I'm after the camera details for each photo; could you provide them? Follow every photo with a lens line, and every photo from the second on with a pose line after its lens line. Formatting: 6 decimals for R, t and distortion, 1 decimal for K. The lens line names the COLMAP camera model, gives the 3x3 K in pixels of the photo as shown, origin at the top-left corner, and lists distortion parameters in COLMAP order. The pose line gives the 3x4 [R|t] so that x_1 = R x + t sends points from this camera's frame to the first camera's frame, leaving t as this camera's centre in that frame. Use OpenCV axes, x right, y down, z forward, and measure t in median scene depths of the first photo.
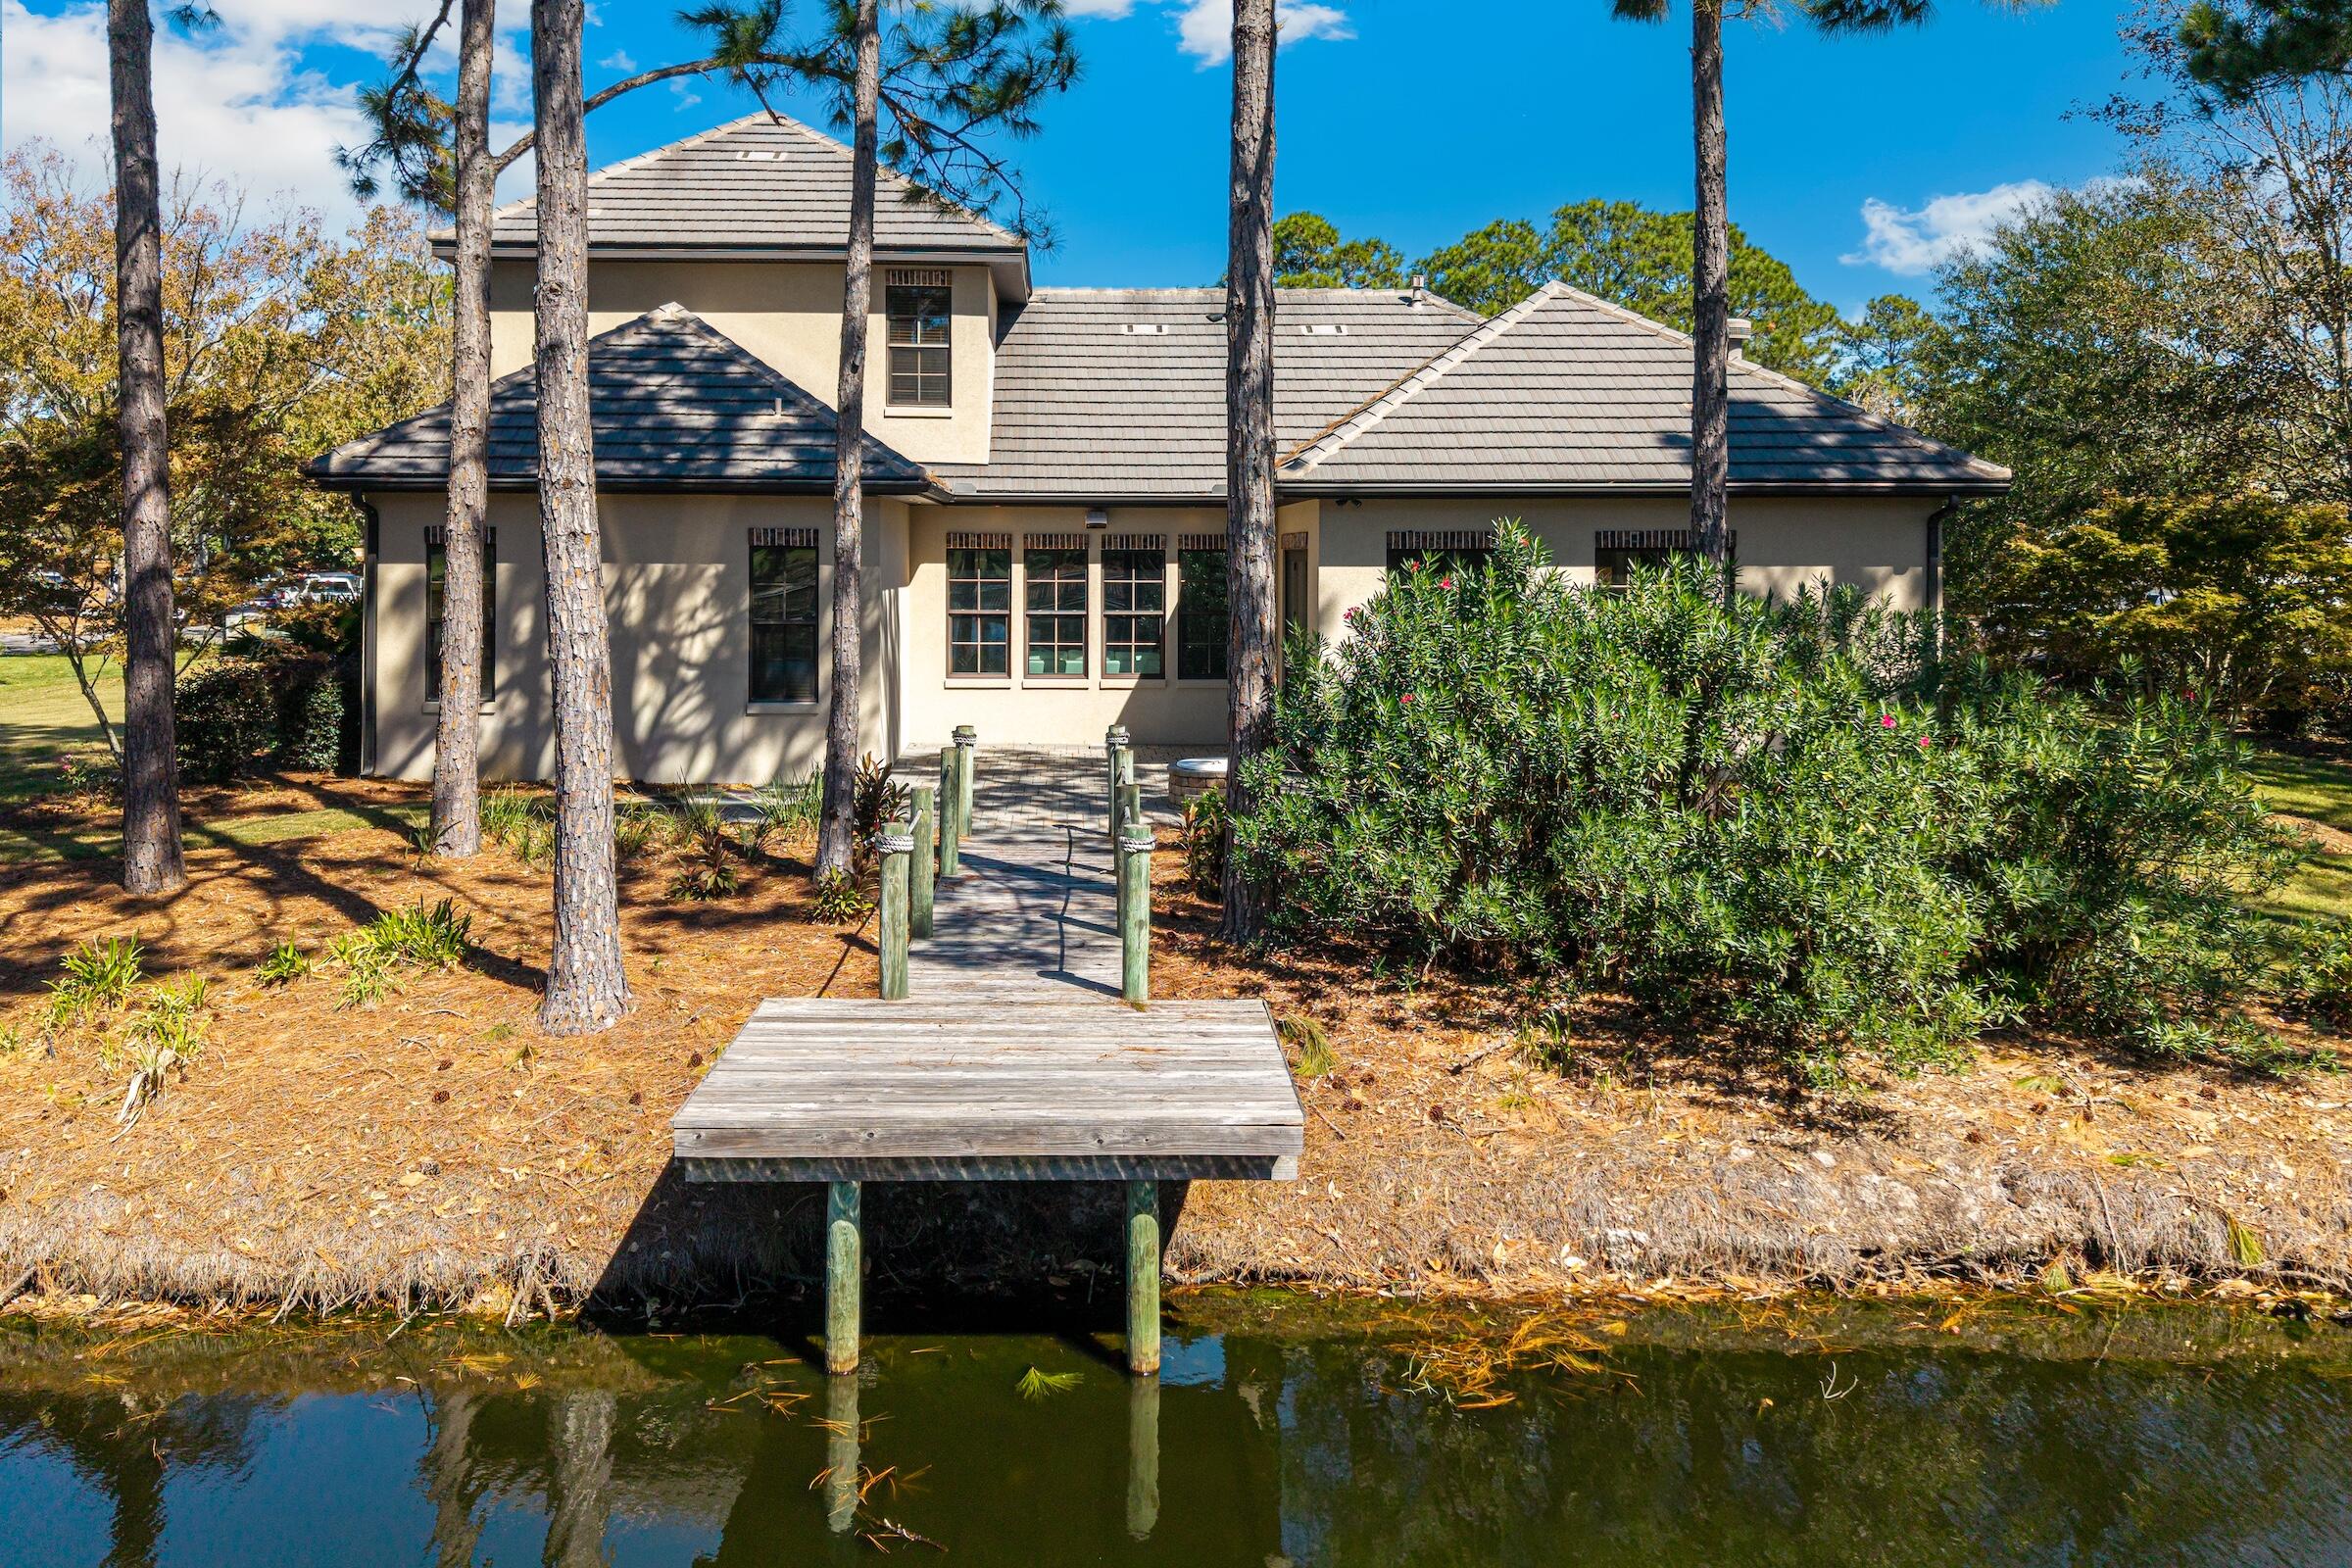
lens RADIAL K [[1909.6, 0, 1186.5], [0, 1909.6, 757.8], [0, 0, 1]] dist [0.028196, -0.003291]
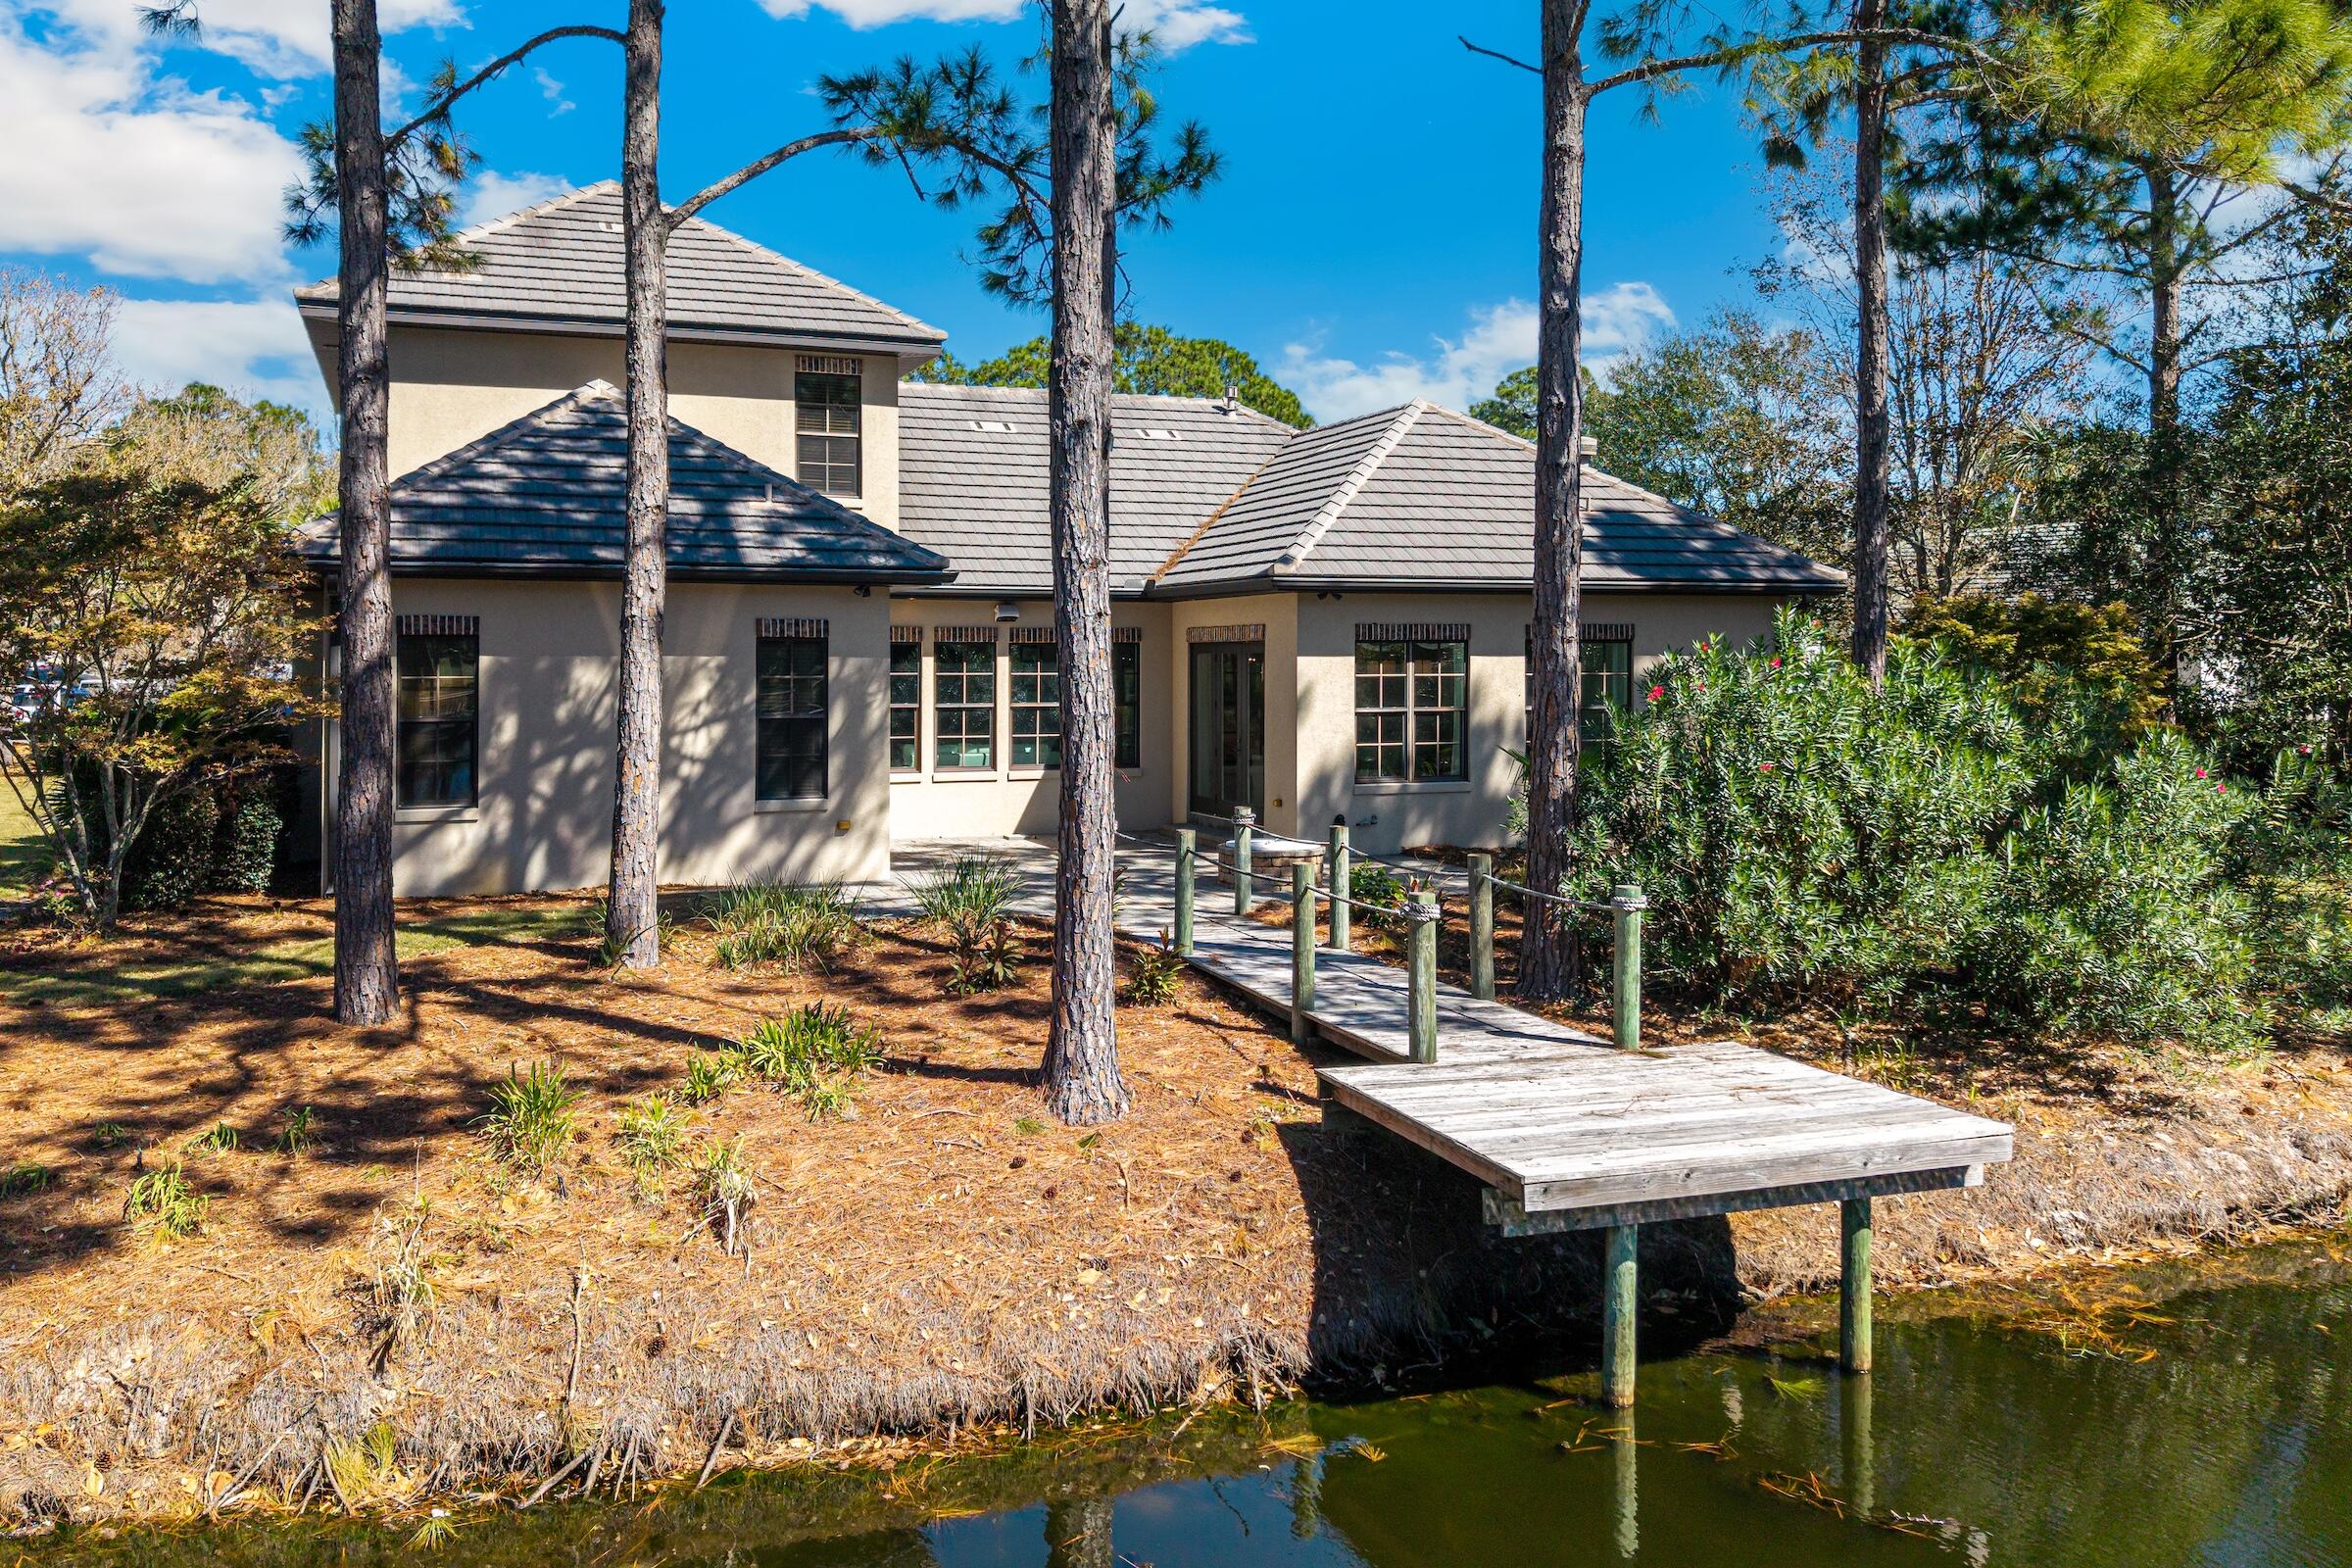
lens RADIAL K [[1909.6, 0, 1183.9], [0, 1909.6, 758.1], [0, 0, 1]] dist [0.028196, -0.003291]
pose [[0.942100, -0.020552, 0.334703, -0.351850], [0.038541, 0.998142, -0.047193, 0.003366], [-0.333111, 0.057360, 0.941141, 0.033394]]
